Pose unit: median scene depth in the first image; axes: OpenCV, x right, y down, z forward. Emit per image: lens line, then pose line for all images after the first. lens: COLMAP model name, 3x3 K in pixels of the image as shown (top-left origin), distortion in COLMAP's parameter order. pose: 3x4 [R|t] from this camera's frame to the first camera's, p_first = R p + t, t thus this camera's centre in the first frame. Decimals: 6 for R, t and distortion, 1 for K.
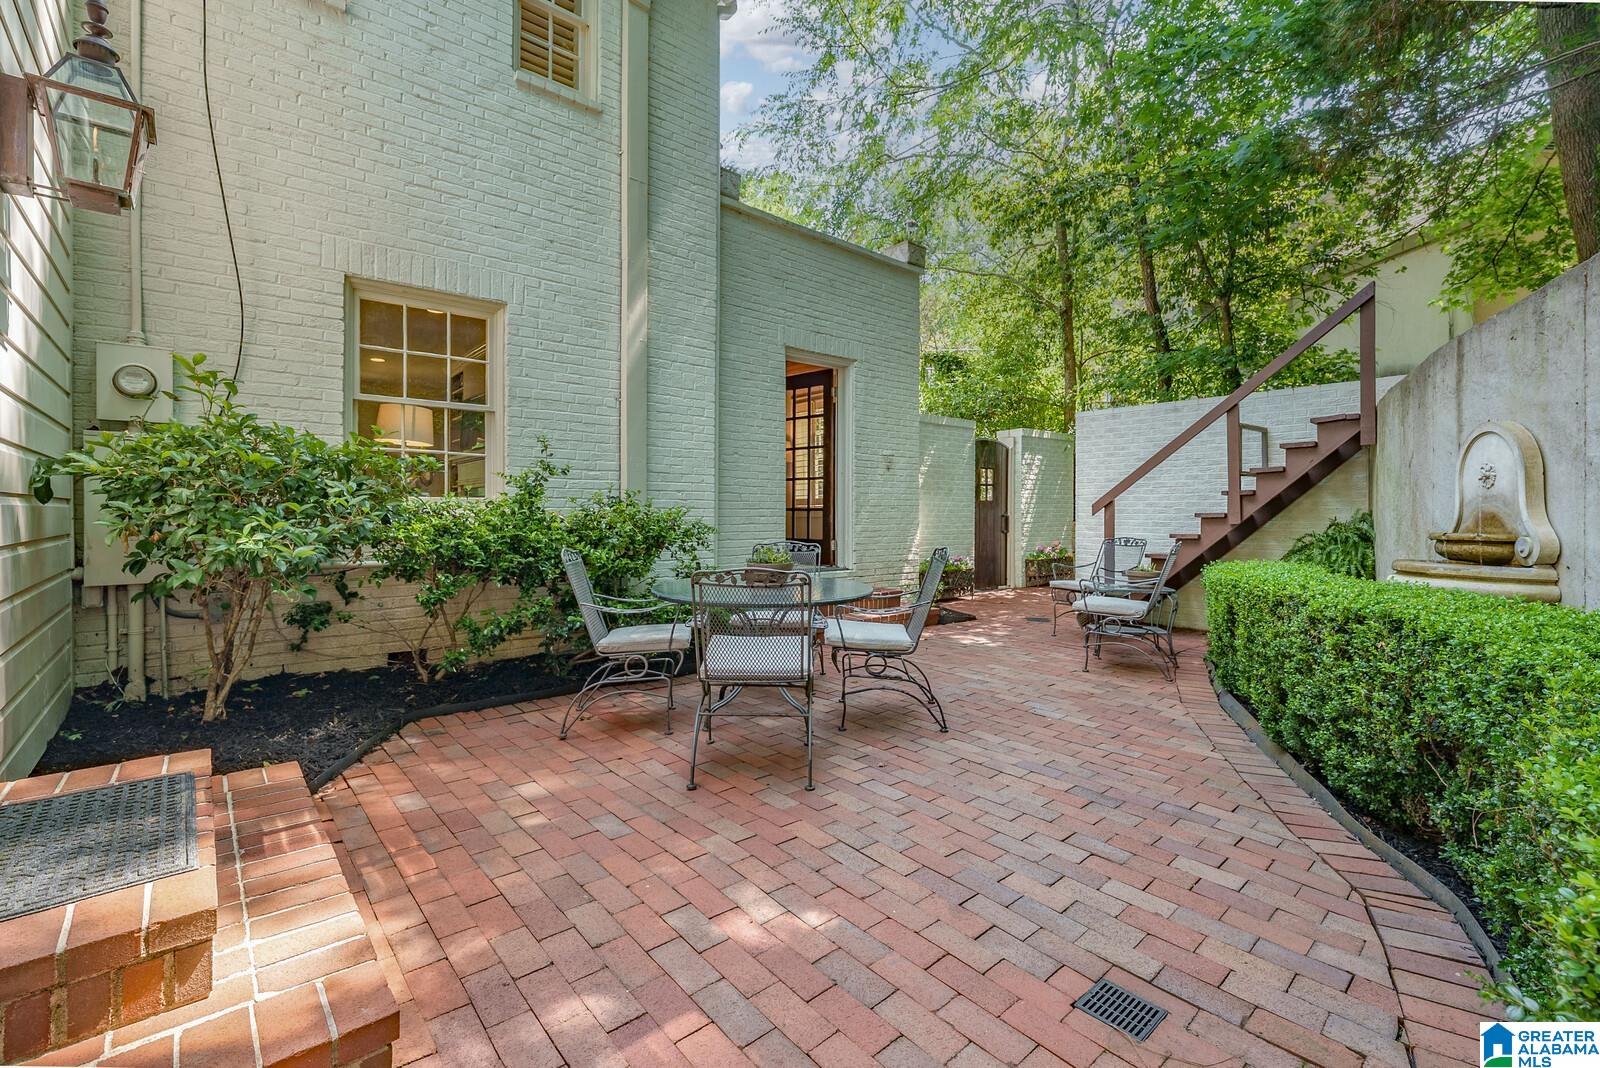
lens RADIAL K [[678.3, 0, 796.2], [0, 678.3, 530.8], [0, 0, 1]] dist [0.002818, -0.000153]
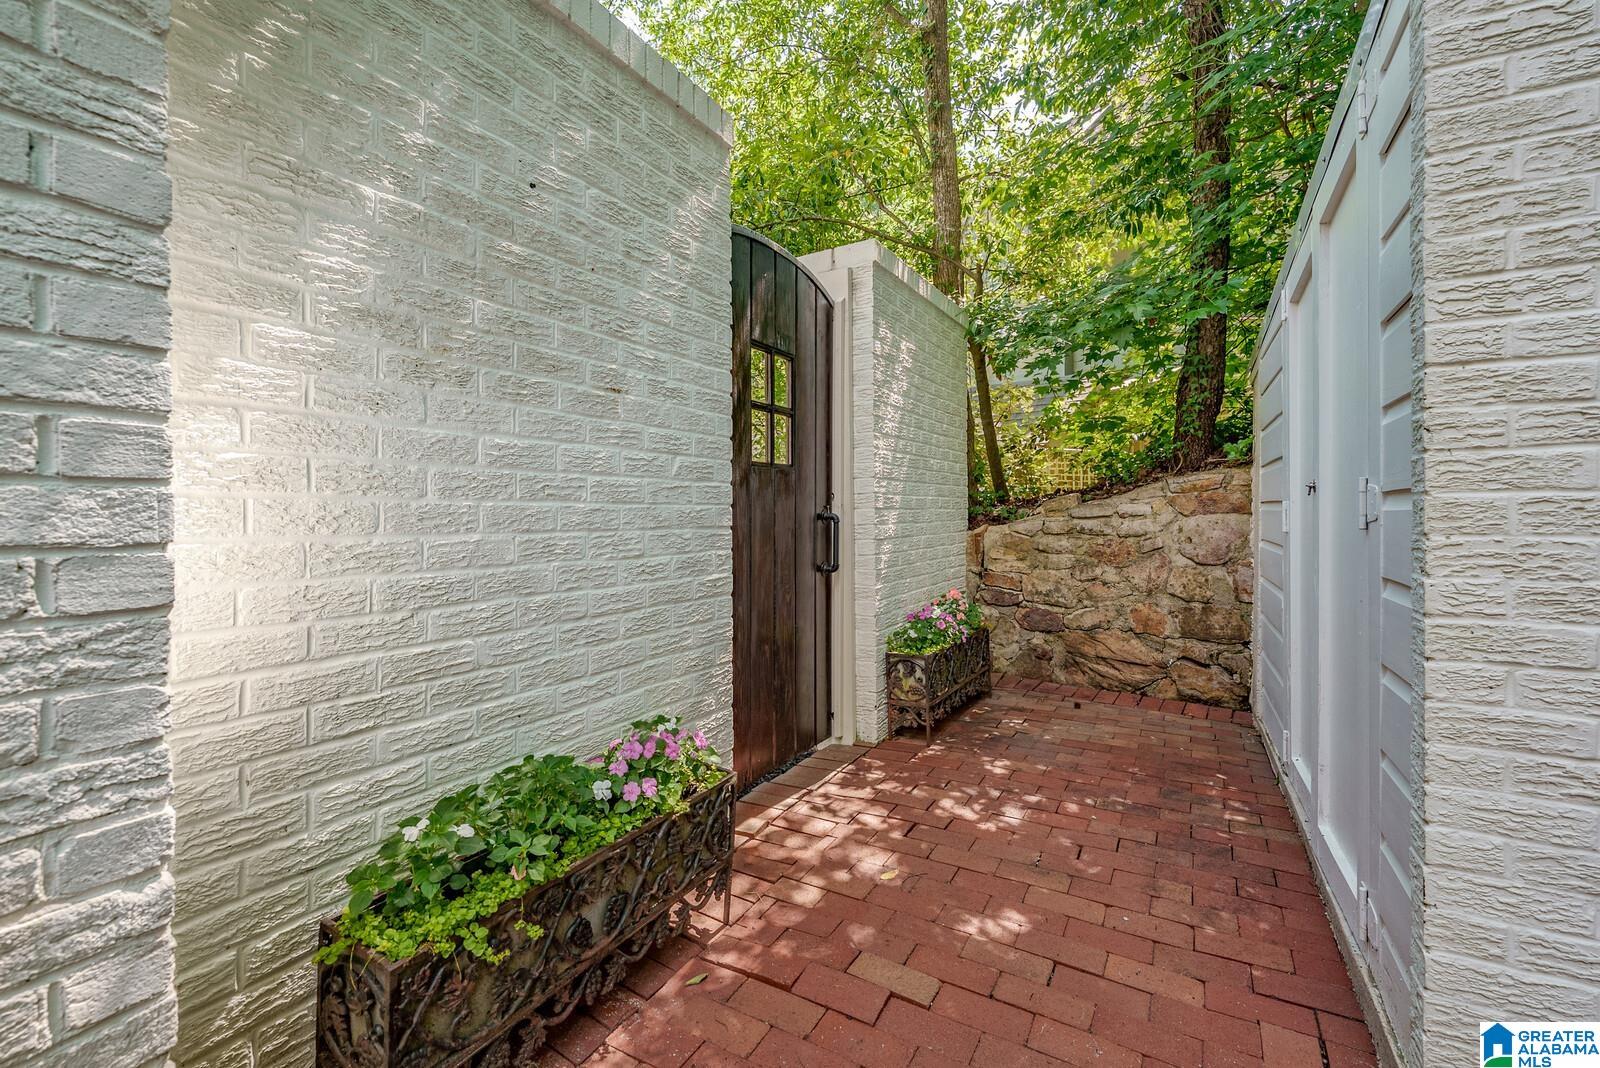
lens RADIAL K [[727.8, 0, 797.7], [0, 727.8, 525.7], [0, 0, 1]] dist [0.002053, -0.001401]
pose [[0.940567, -0.005391, 0.339564, 0.184561], [0.002264, 0.999951, 0.009606, -0.020923], [-0.339599, -0.008267, 0.940534, 0.698347]]
